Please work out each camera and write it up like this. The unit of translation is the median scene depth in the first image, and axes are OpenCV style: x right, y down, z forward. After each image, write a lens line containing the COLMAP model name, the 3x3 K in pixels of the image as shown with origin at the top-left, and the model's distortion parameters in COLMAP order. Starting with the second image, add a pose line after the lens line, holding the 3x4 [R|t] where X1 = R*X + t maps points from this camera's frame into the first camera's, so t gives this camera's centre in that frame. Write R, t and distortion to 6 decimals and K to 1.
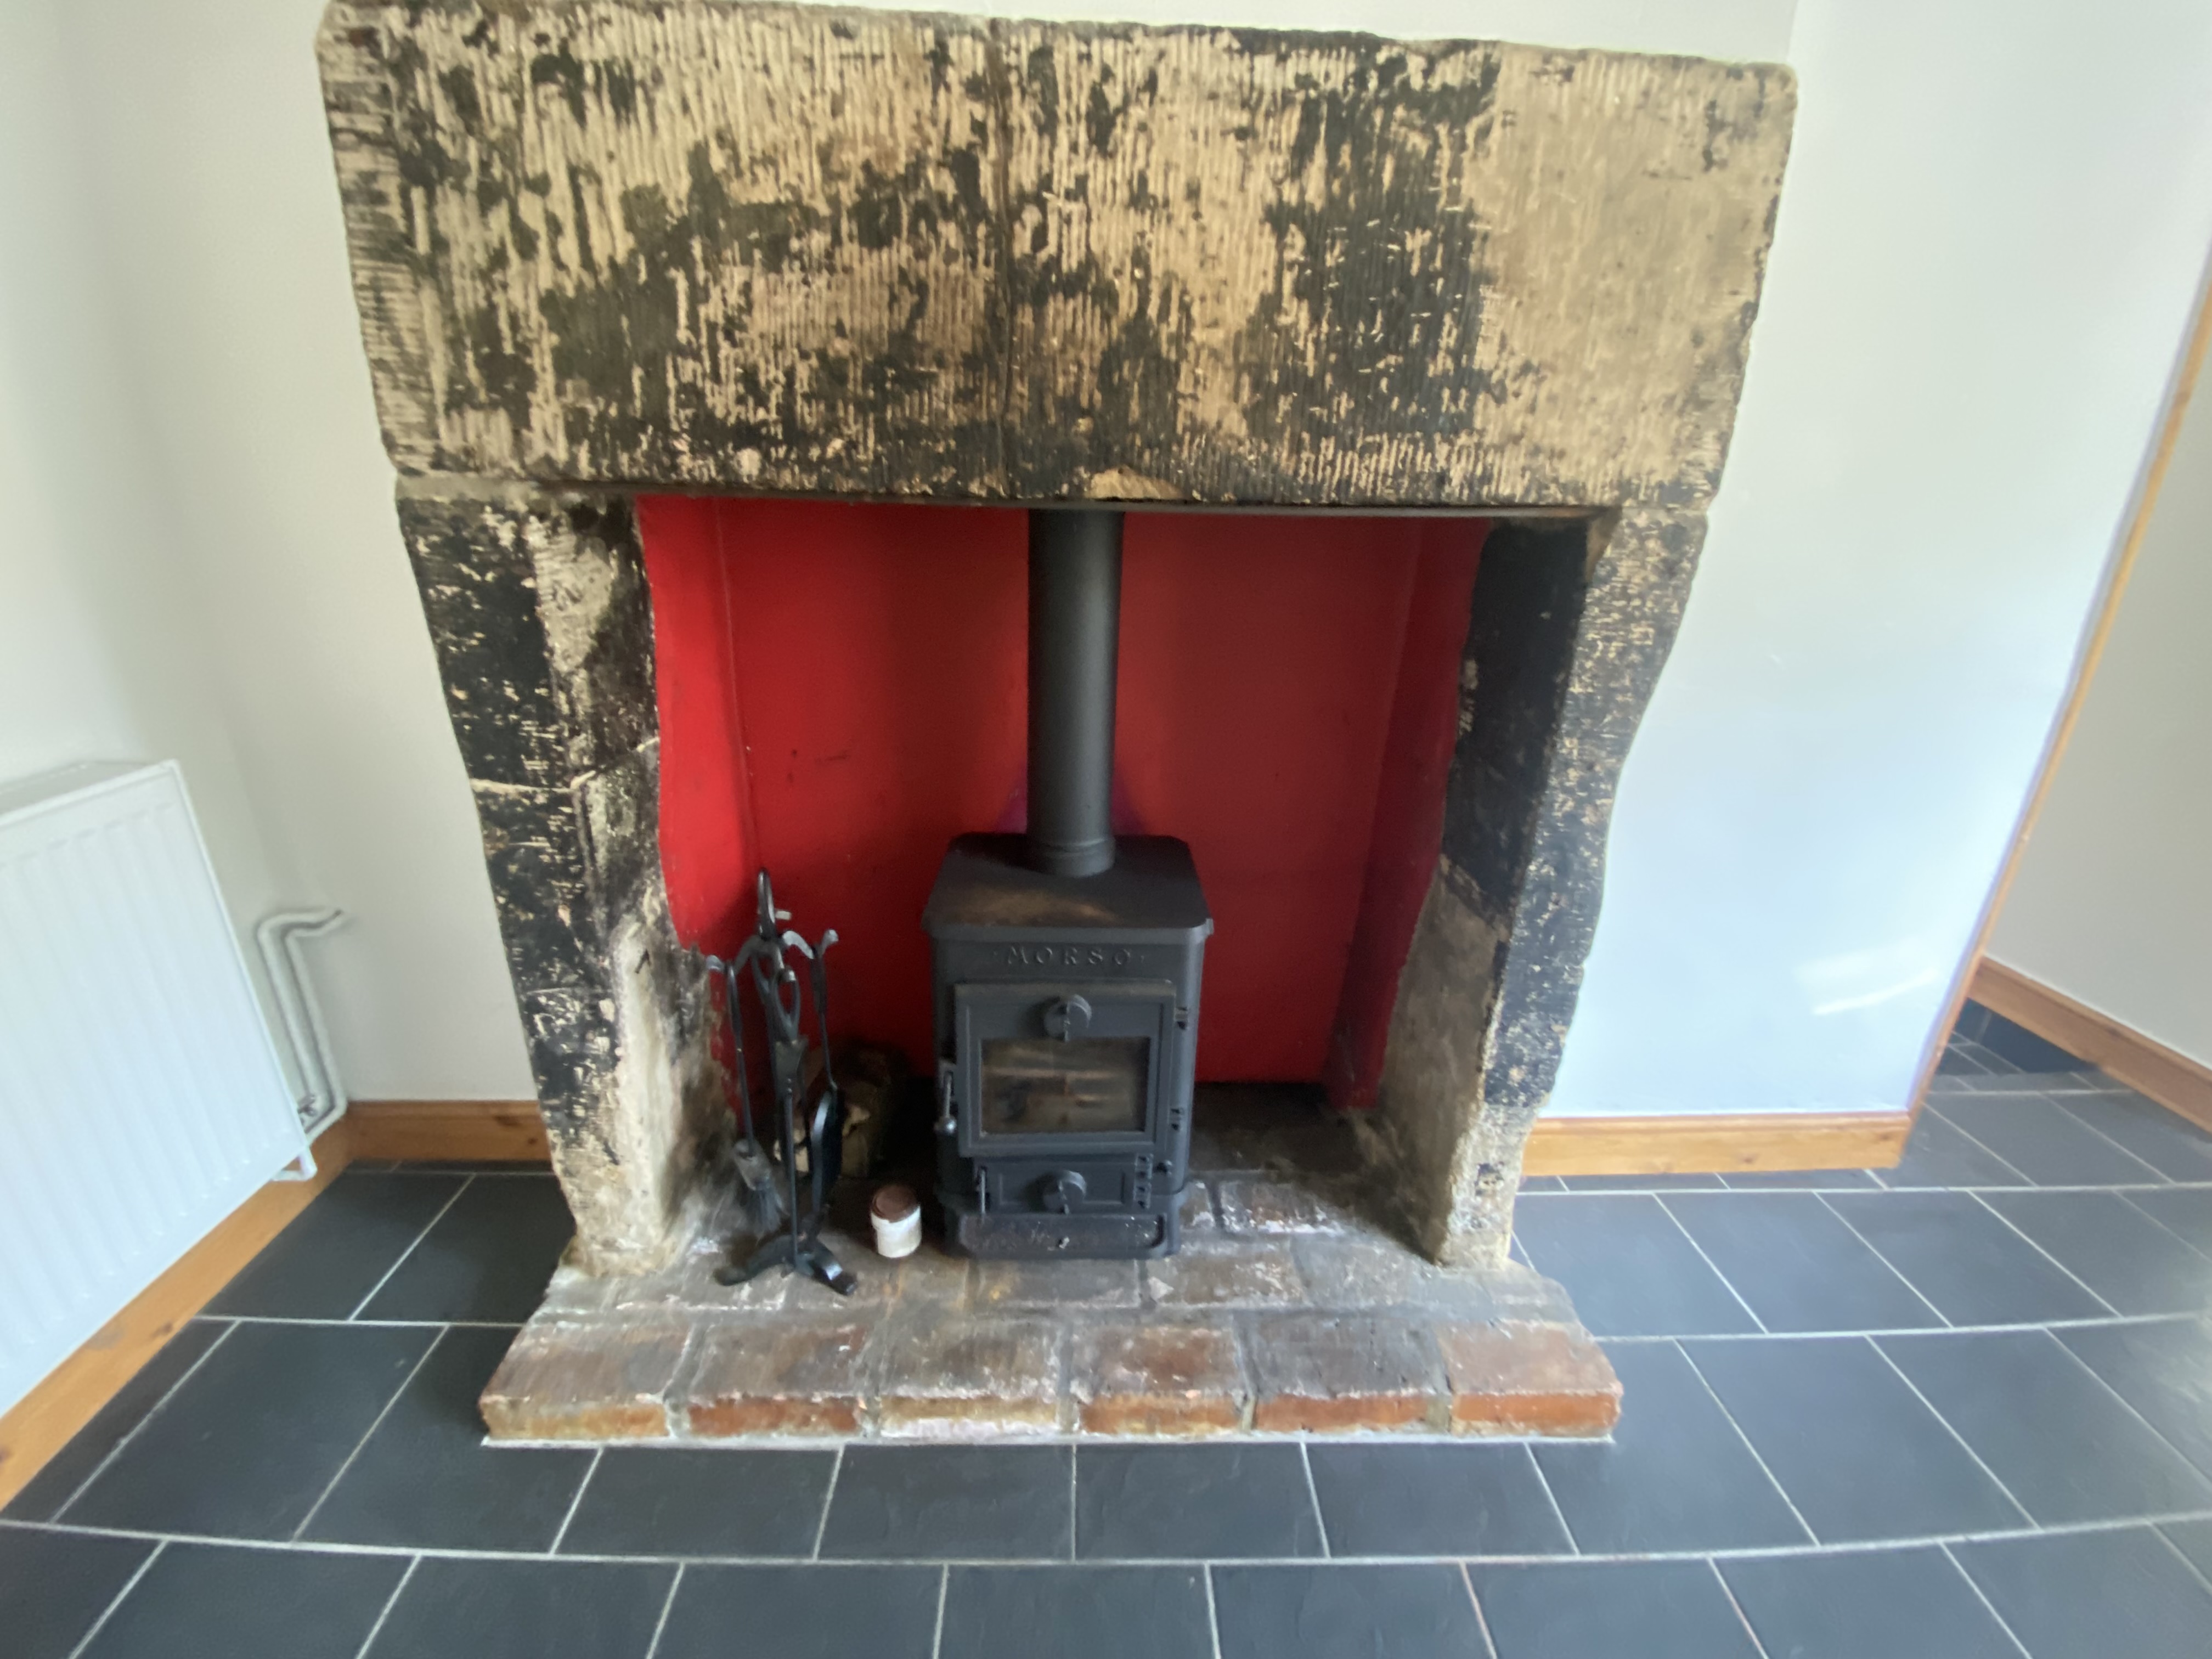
lens RADIAL K [[890.3, 0, 1091.5], [0, 890.3, 824.4], [0, 0, 1]] dist [0.015396, -0.018792]
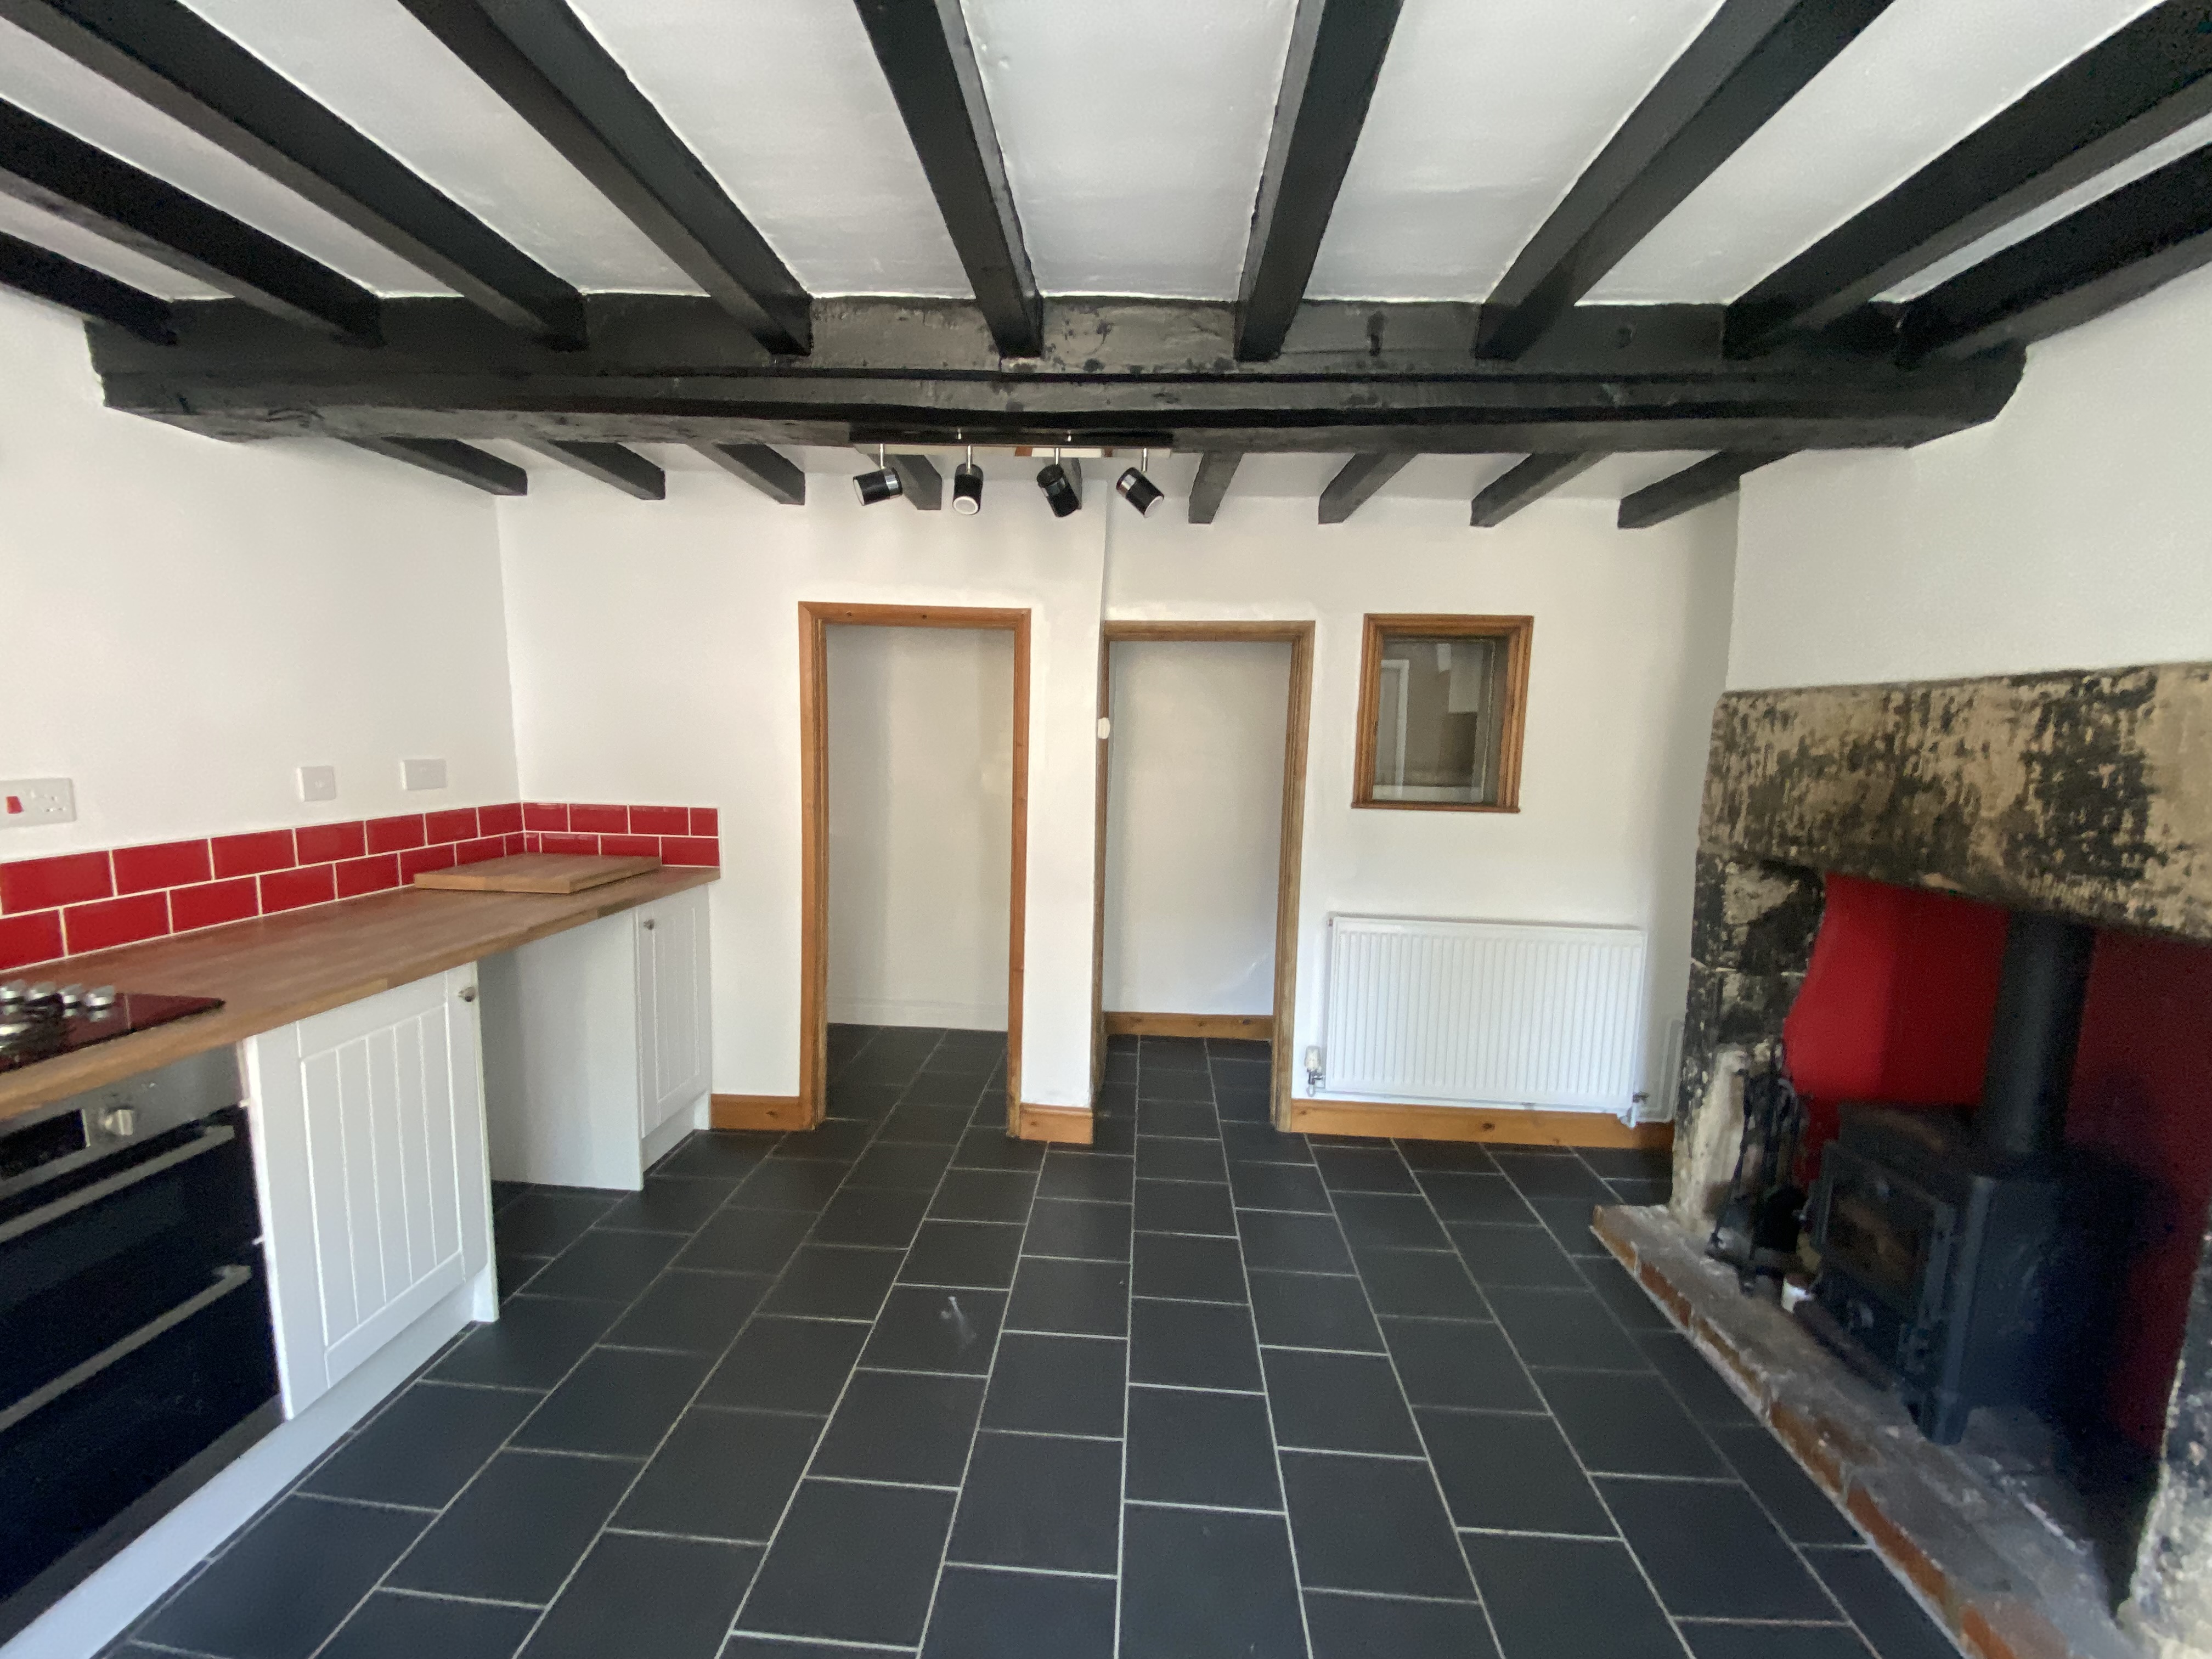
lens RADIAL K [[903.7, 0, 1106.0], [0, 903.7, 829.5], [0, 0, 1]] dist [0.027474, -0.020787]
pose [[-0.071591, 0.077913, -0.994386, 2.139698], [-0.376097, 0.921249, 0.099260, -0.021002], [0.923811, 0.381092, -0.036650, -0.598539]]
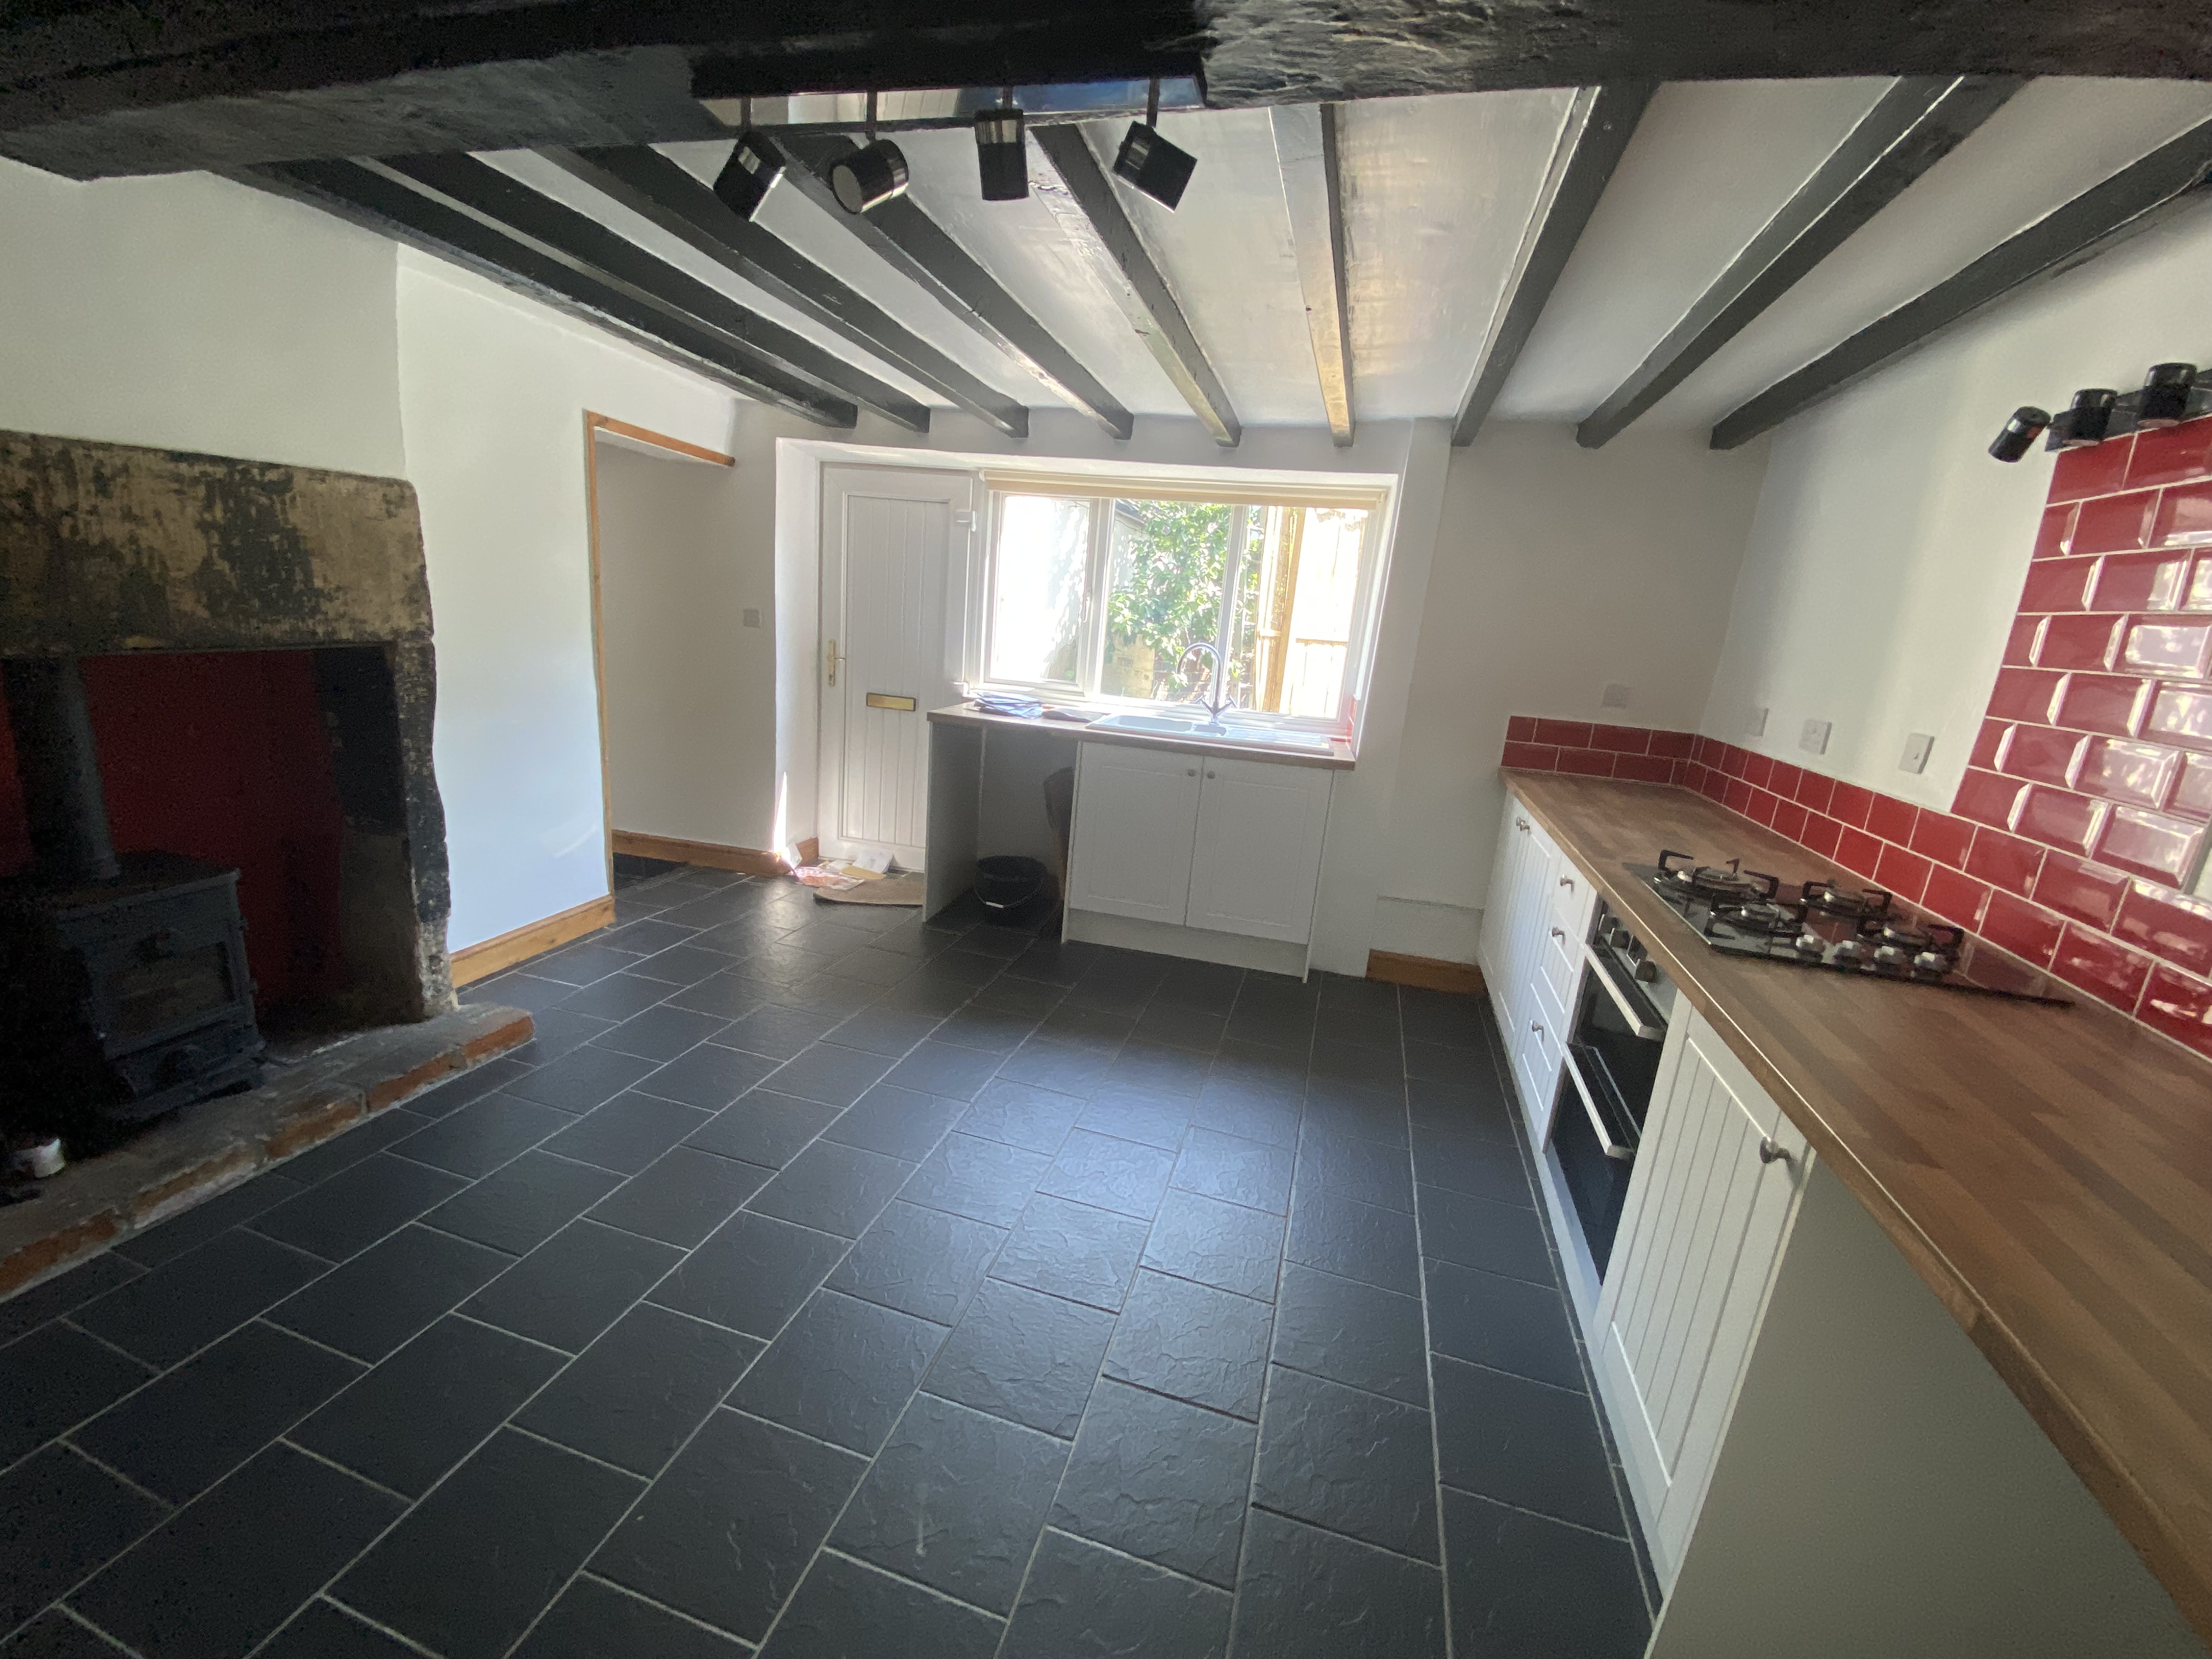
lens RADIAL K [[890.3, 0, 1091.5], [0, 890.3, 824.4], [0, 0, 1]] dist [0.015396, -0.018792]
pose [[0.307399, -0.228348, 0.923777, -1.286389], [0.262344, 0.953496, 0.148396, 0.278853], [-0.914703, 0.196731, 0.353009, -1.620442]]
